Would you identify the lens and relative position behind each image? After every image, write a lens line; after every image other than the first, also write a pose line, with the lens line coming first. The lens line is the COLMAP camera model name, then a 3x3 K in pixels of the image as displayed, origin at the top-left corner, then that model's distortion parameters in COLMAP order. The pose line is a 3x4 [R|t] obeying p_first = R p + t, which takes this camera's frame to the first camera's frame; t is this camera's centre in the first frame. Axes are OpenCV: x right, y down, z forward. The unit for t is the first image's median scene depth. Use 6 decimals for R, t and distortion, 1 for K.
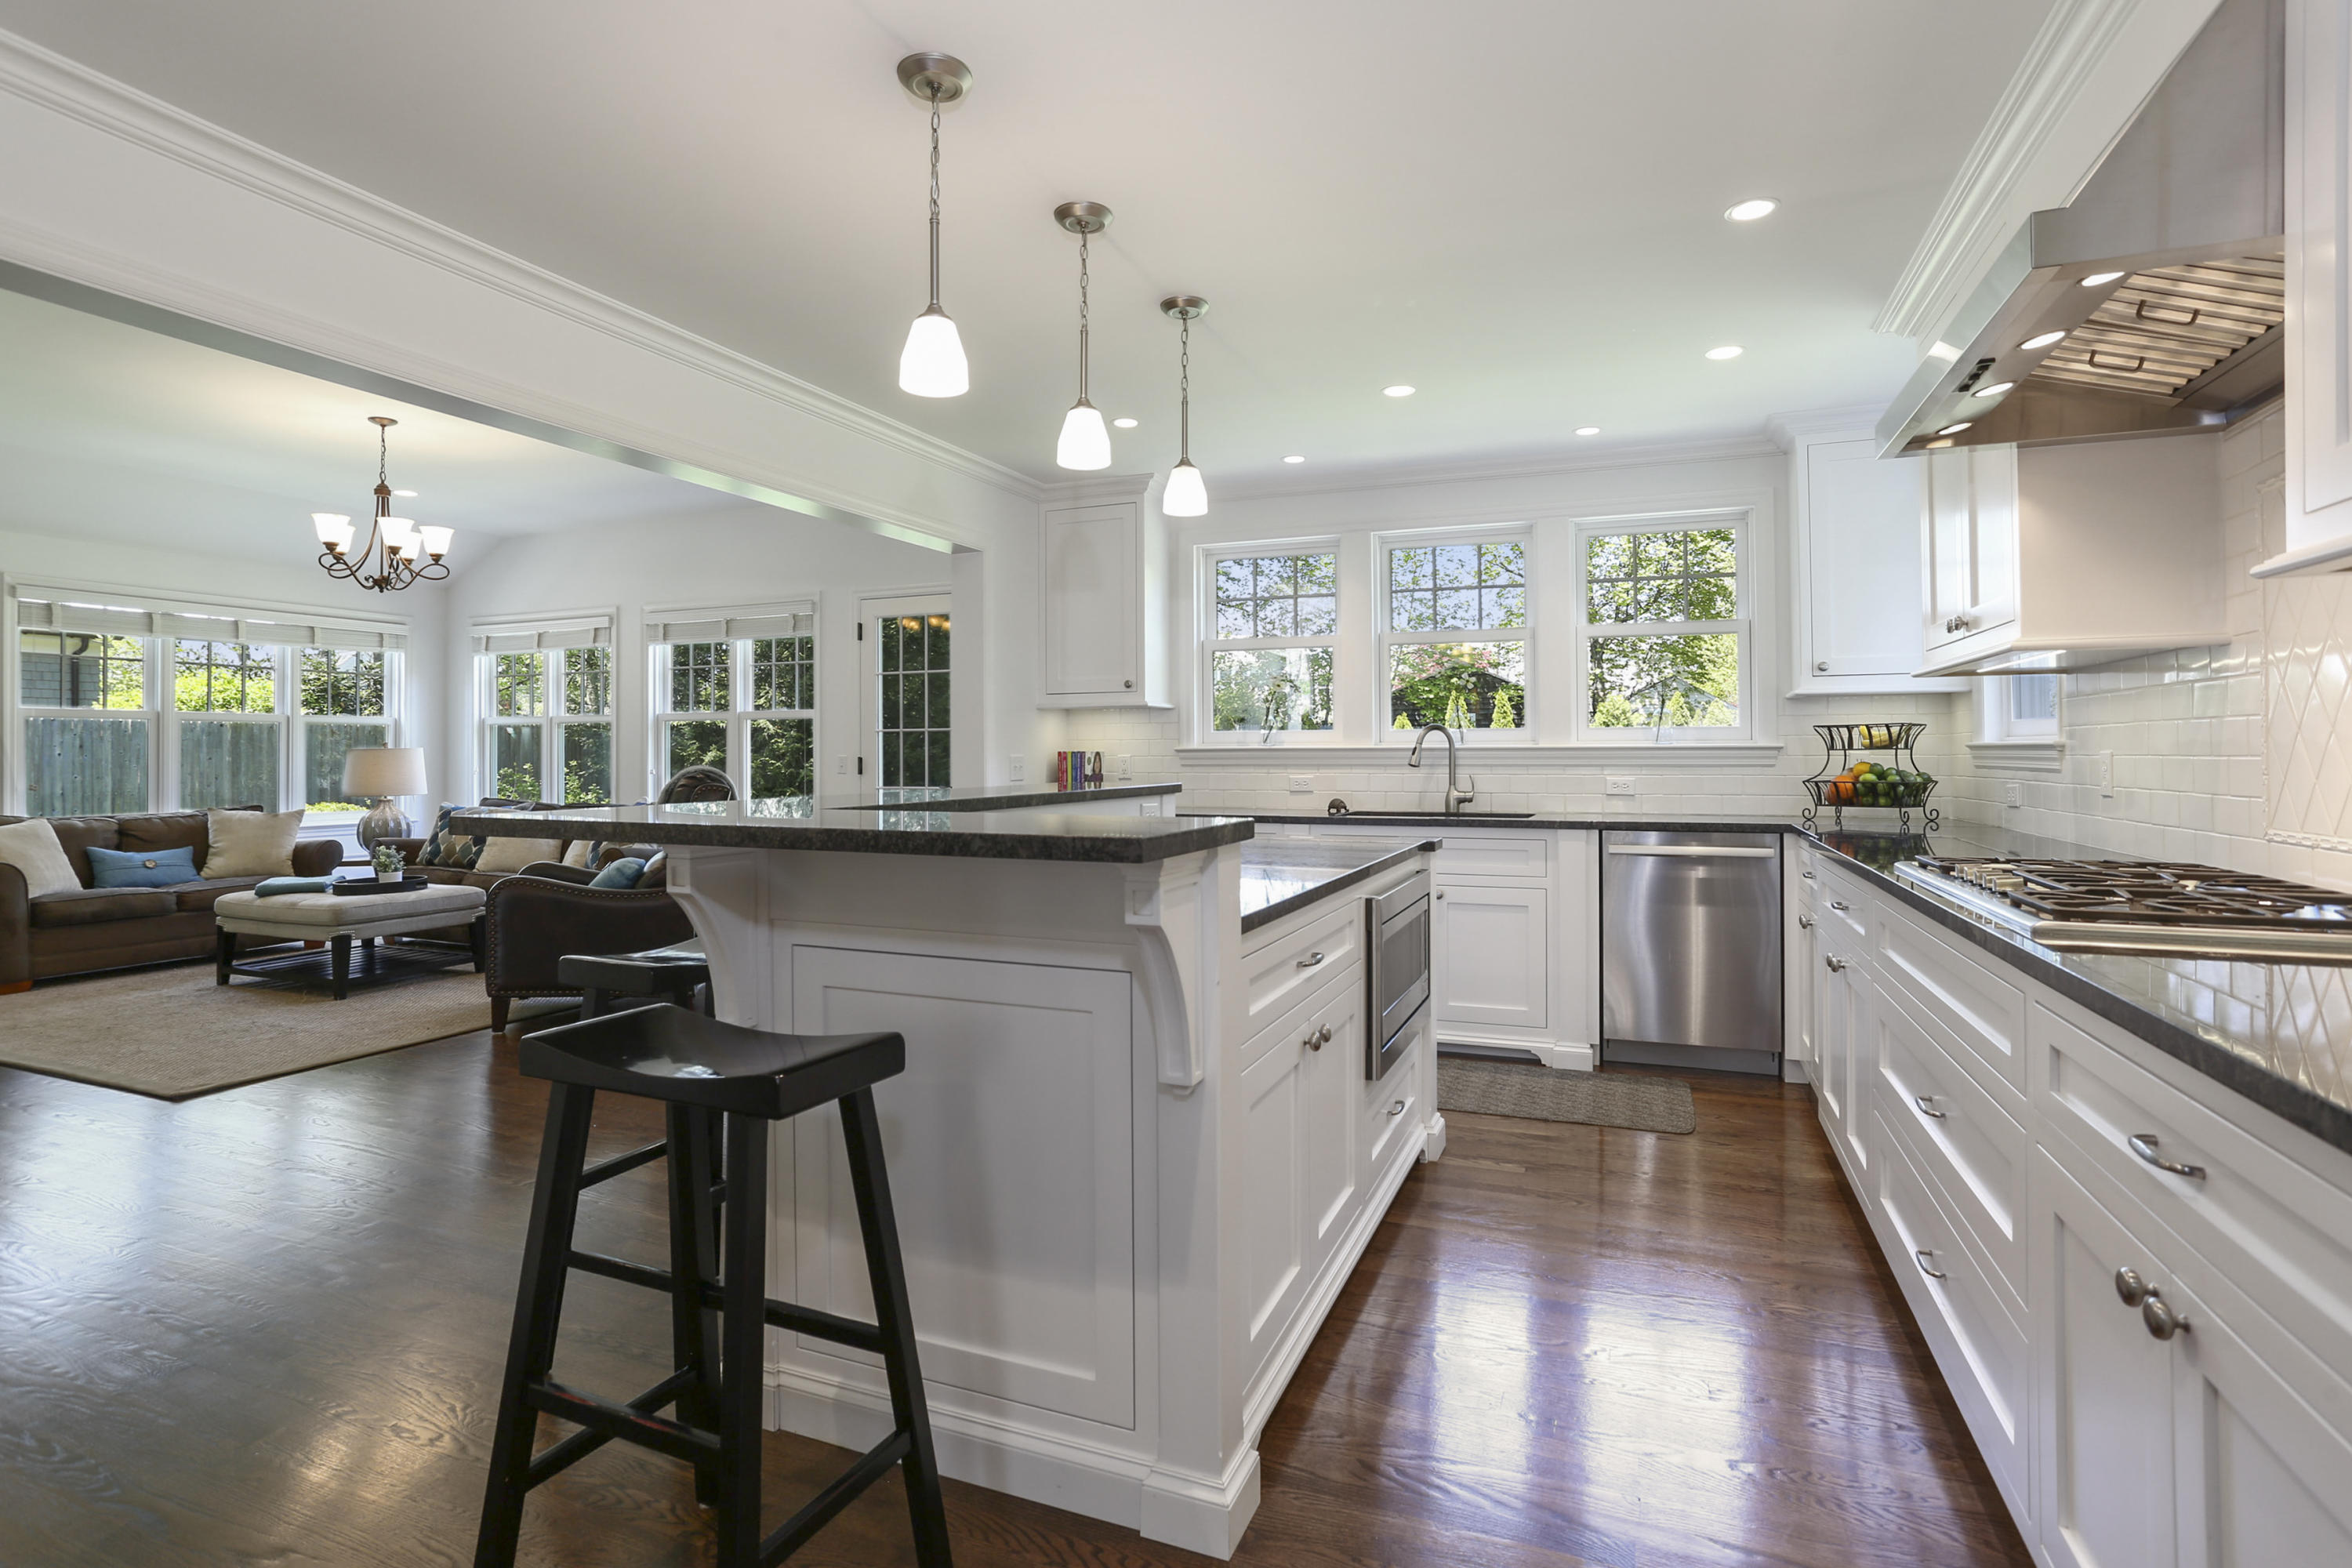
lens RADIAL K [[1143.5, 0, 1176.4], [0, 1143.5, 738.2], [0, 0, 1]] dist [-0.038747, 0.016955]
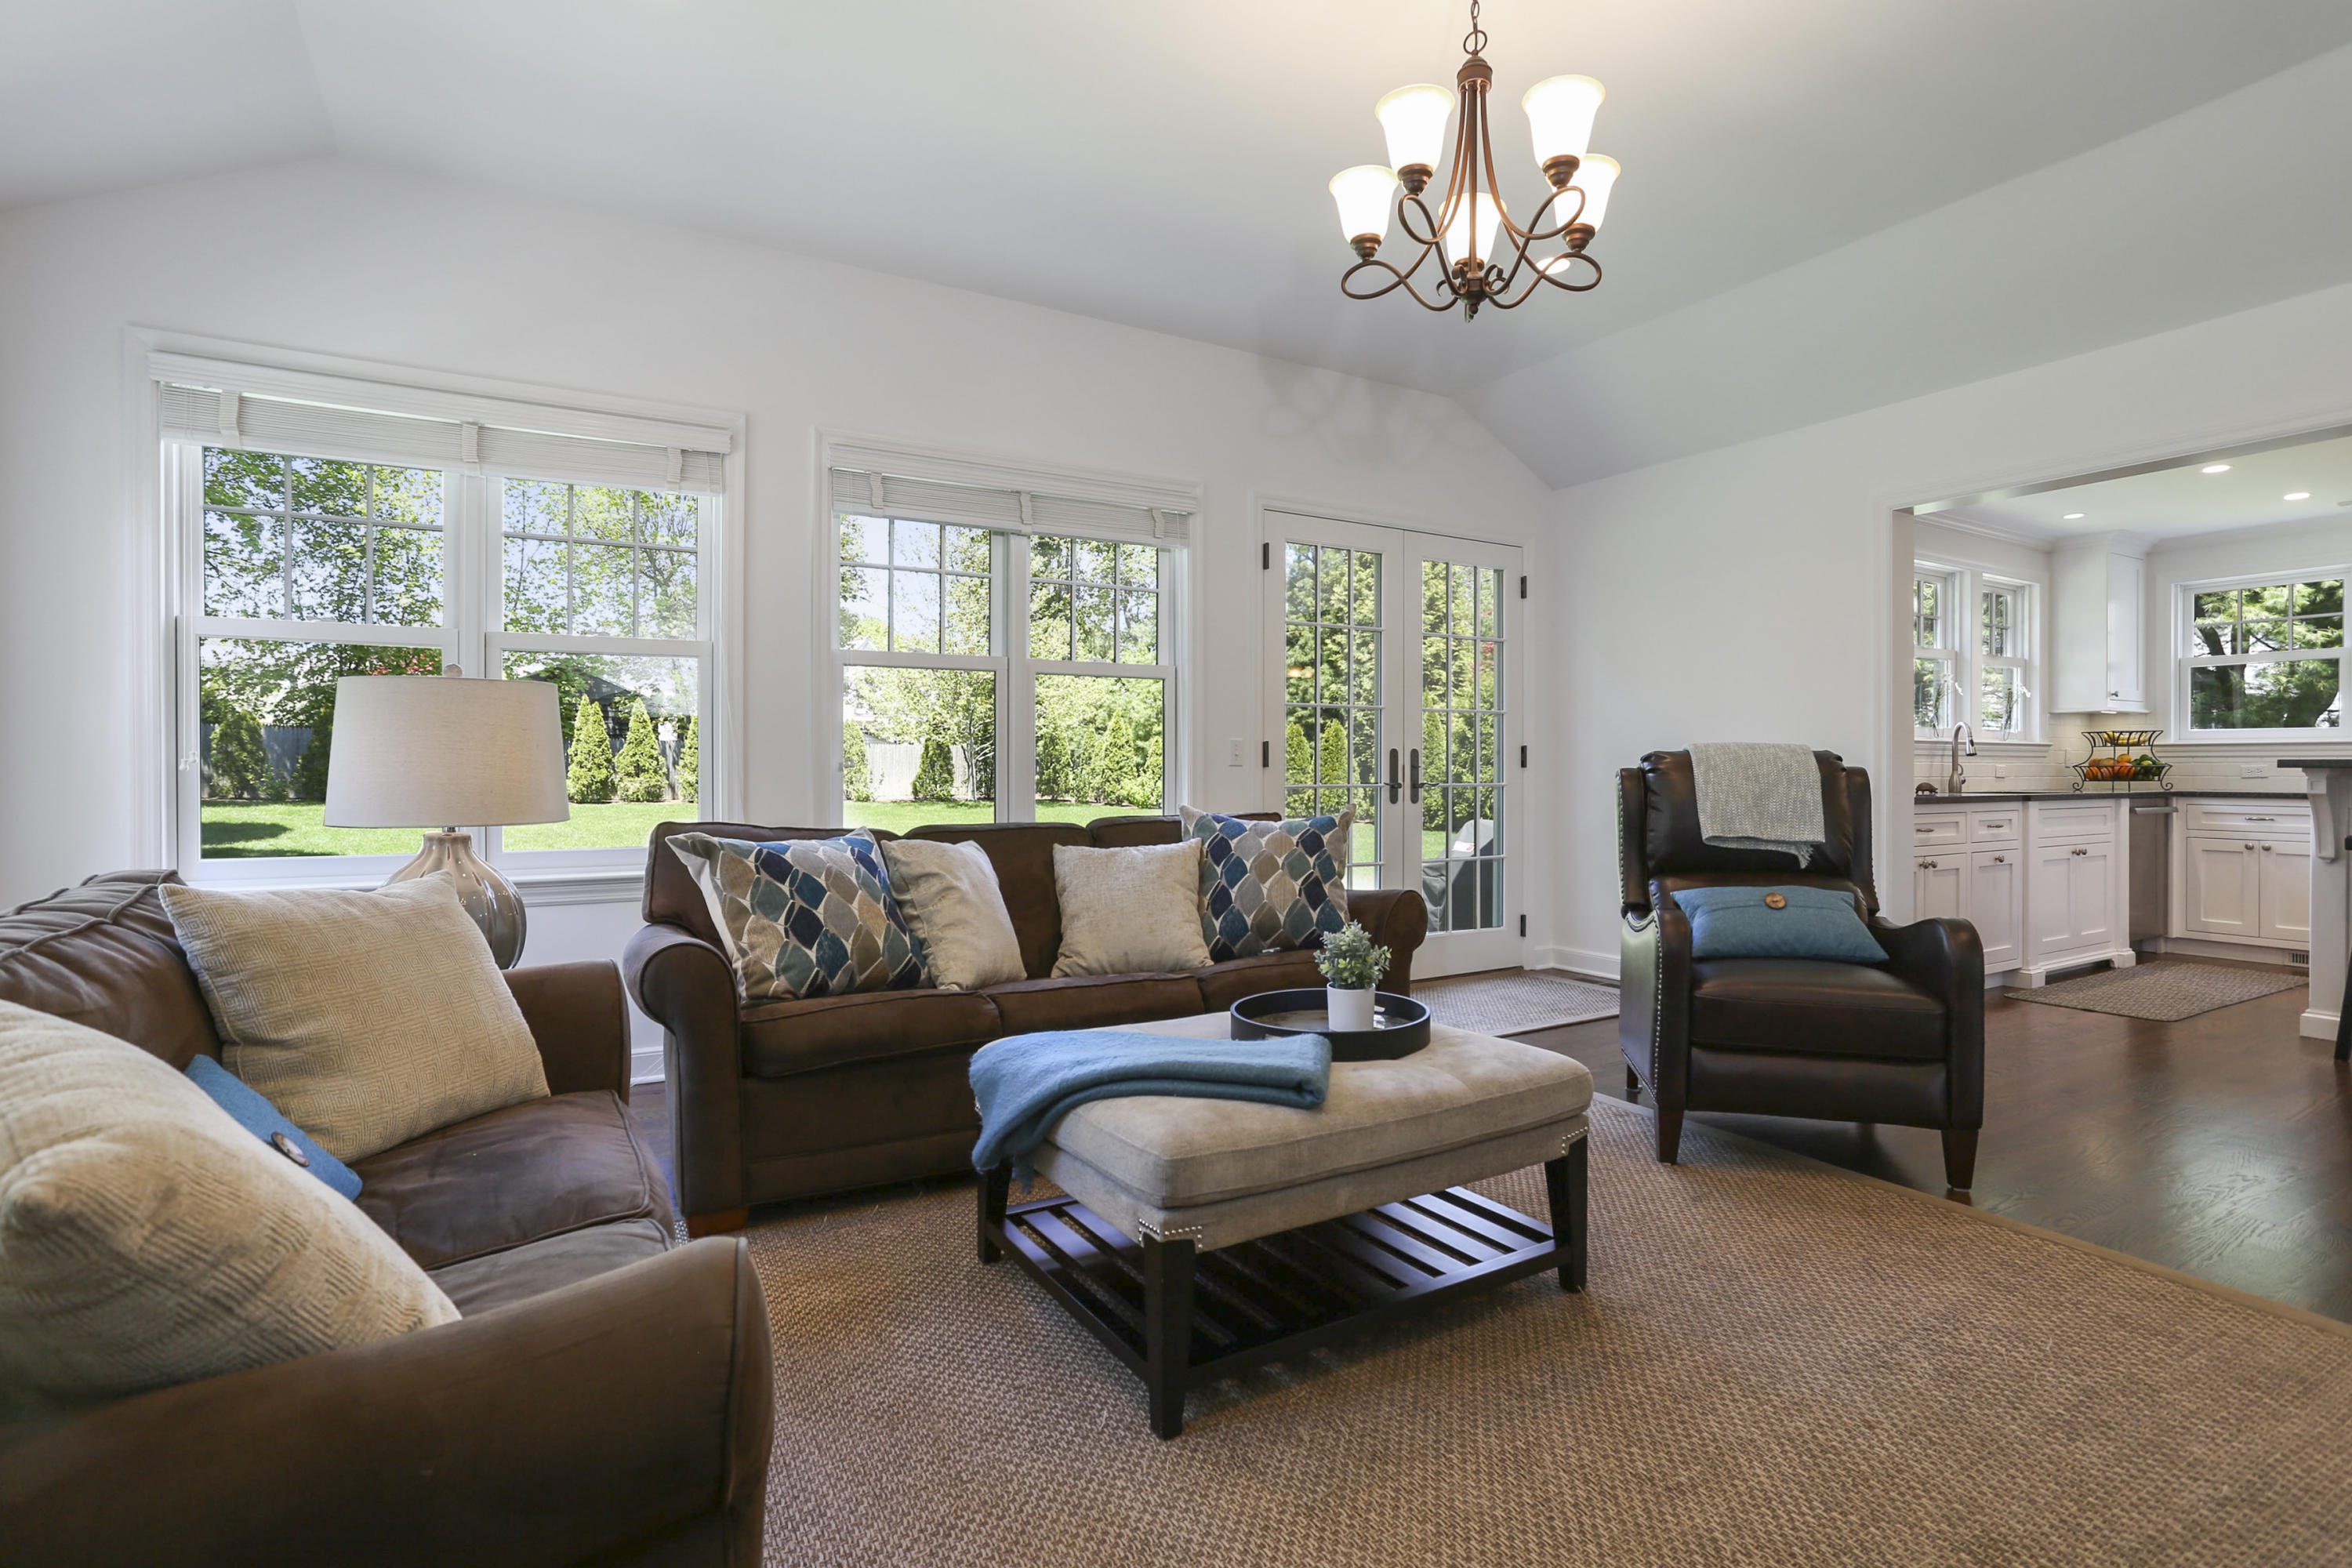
lens RADIAL K [[1143.5, 0, 1140.3], [0, 1143.5, 773.3], [0, 0, 1]] dist [-0.038747, 0.016955]
pose [[0.608997, 0.003047, 0.793167, -1.565367], [-0.013442, 0.999889, 0.006480, 0.058488], [-0.793059, -0.014608, 0.608970, 1.172093]]
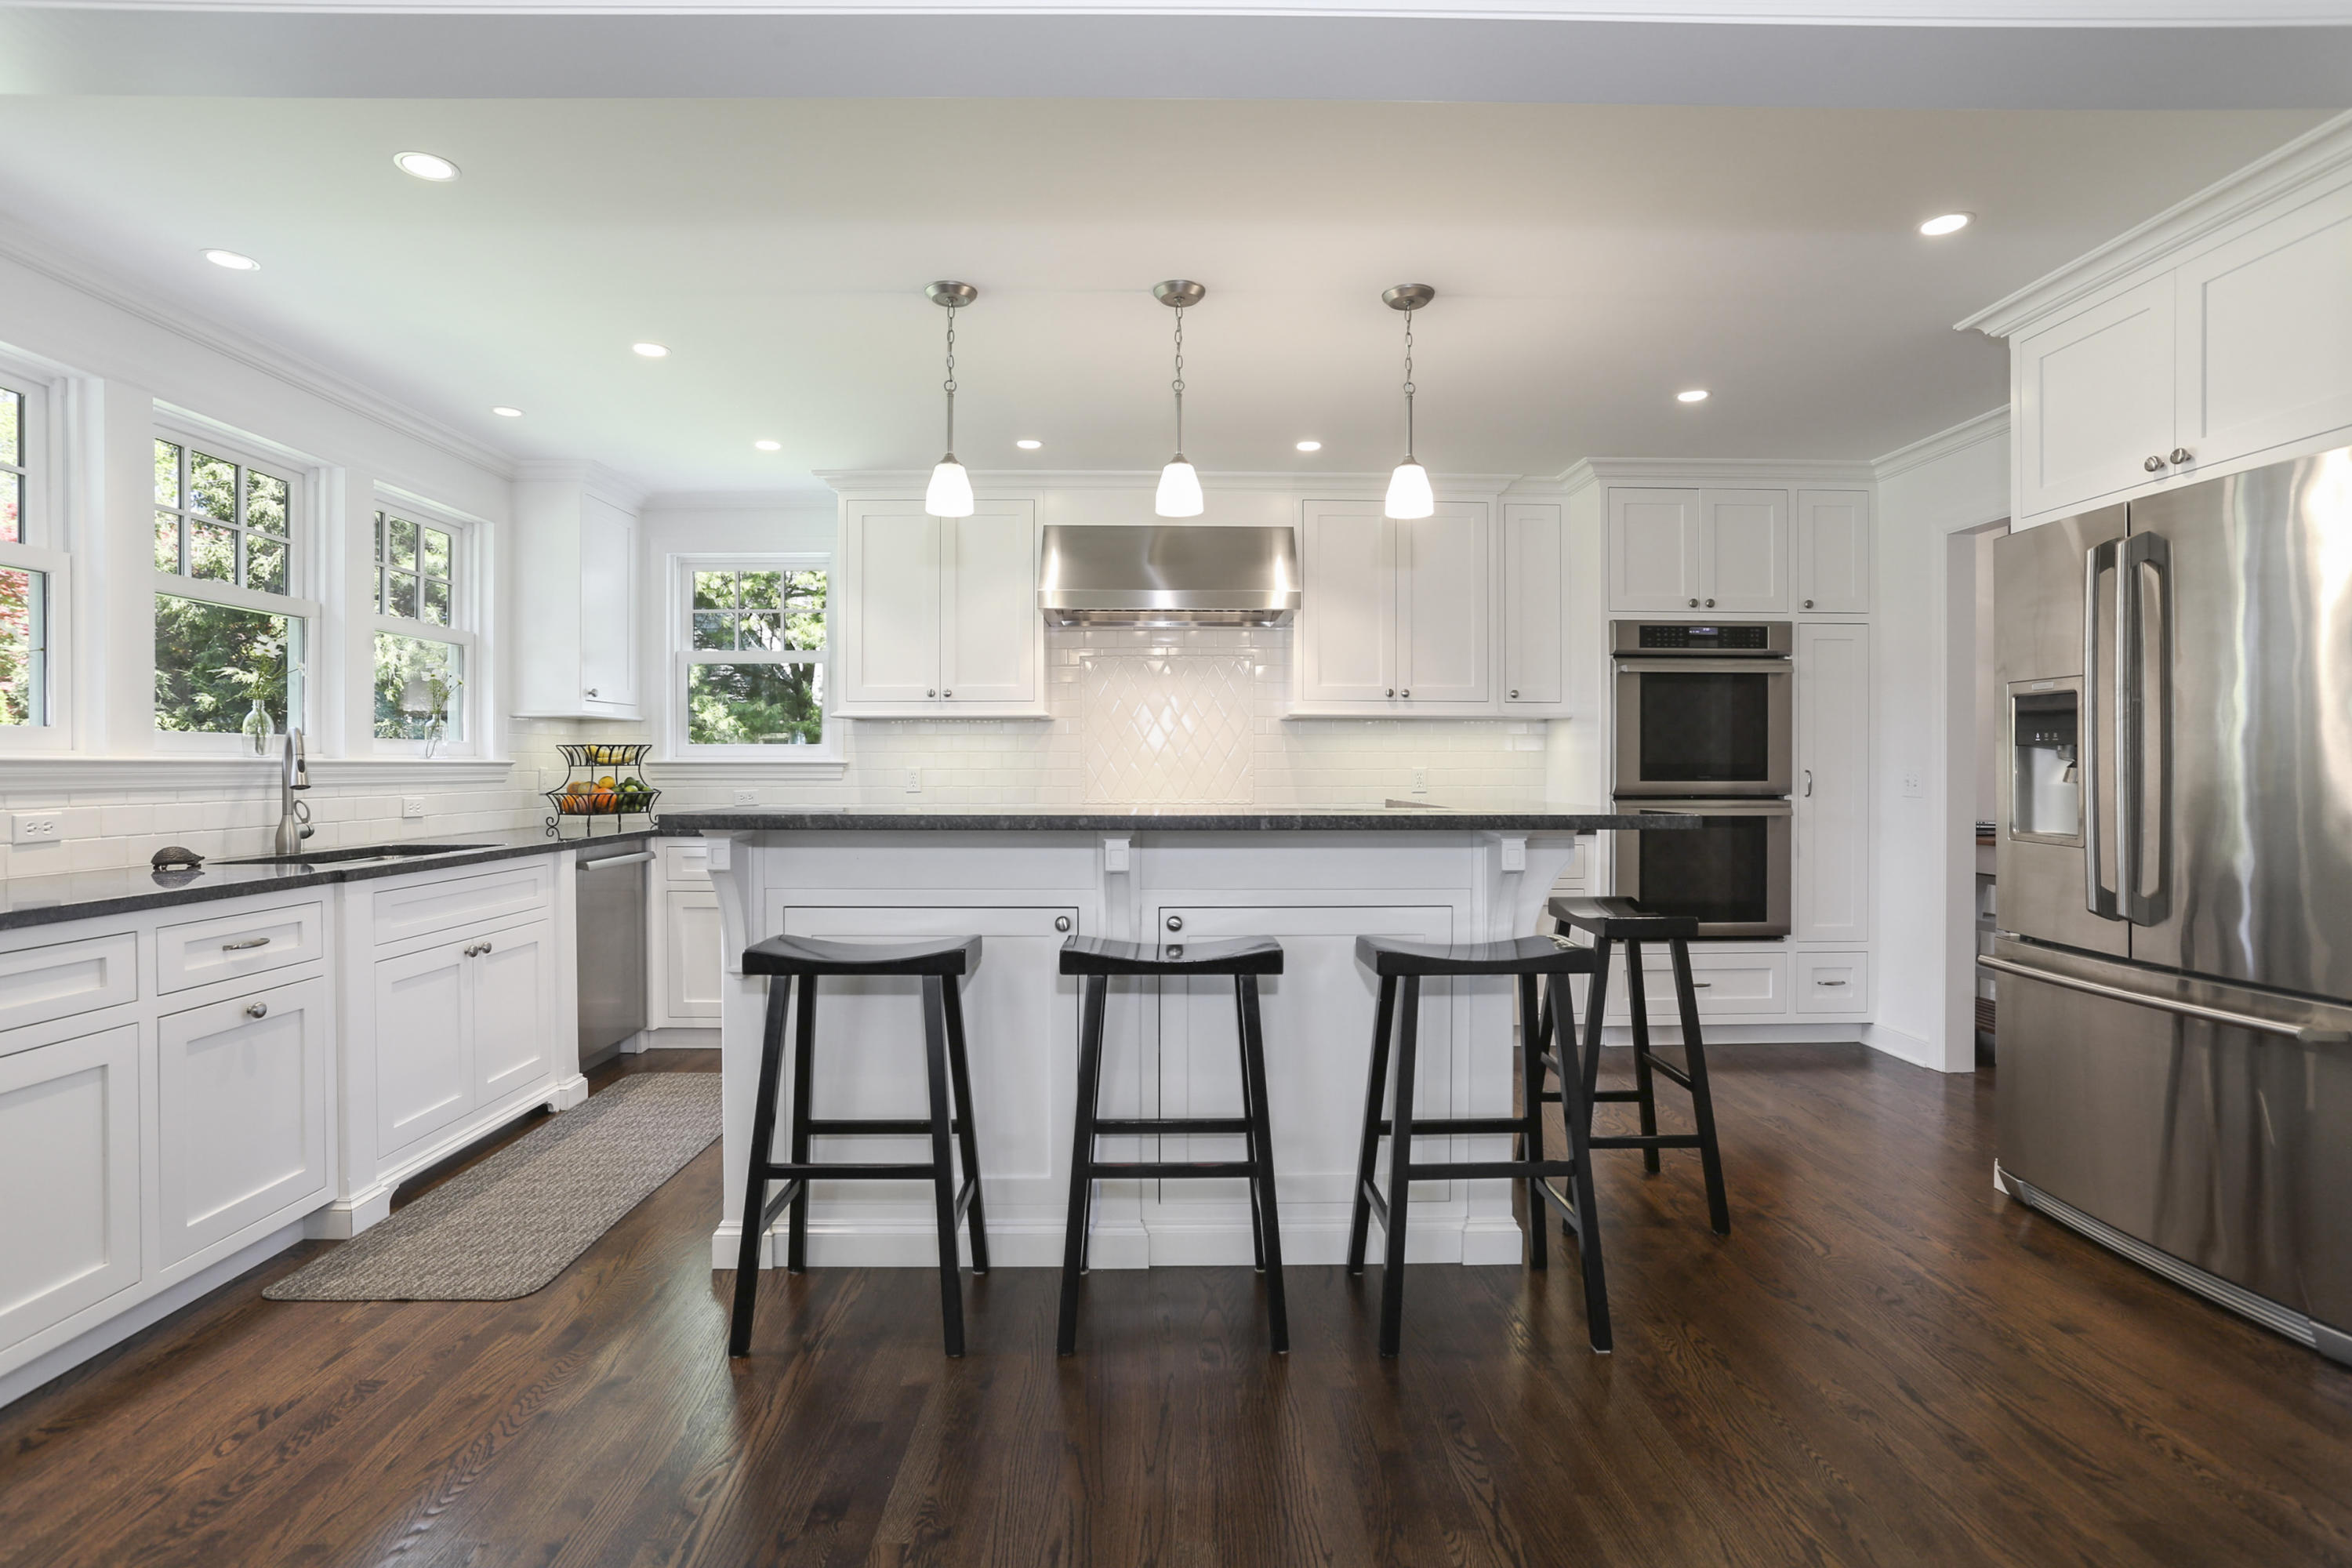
lens RADIAL K [[1143.5, 0, 1177.6], [0, 1143.5, 773.7], [0, 0, 1]] dist [-0.038747, 0.016955]
pose [[-0.398935, -0.001241, 0.916978, -0.729477], [-0.007137, 0.999973, -0.001752, 0.016155], [-0.916952, -0.007244, -0.398933, 0.953197]]
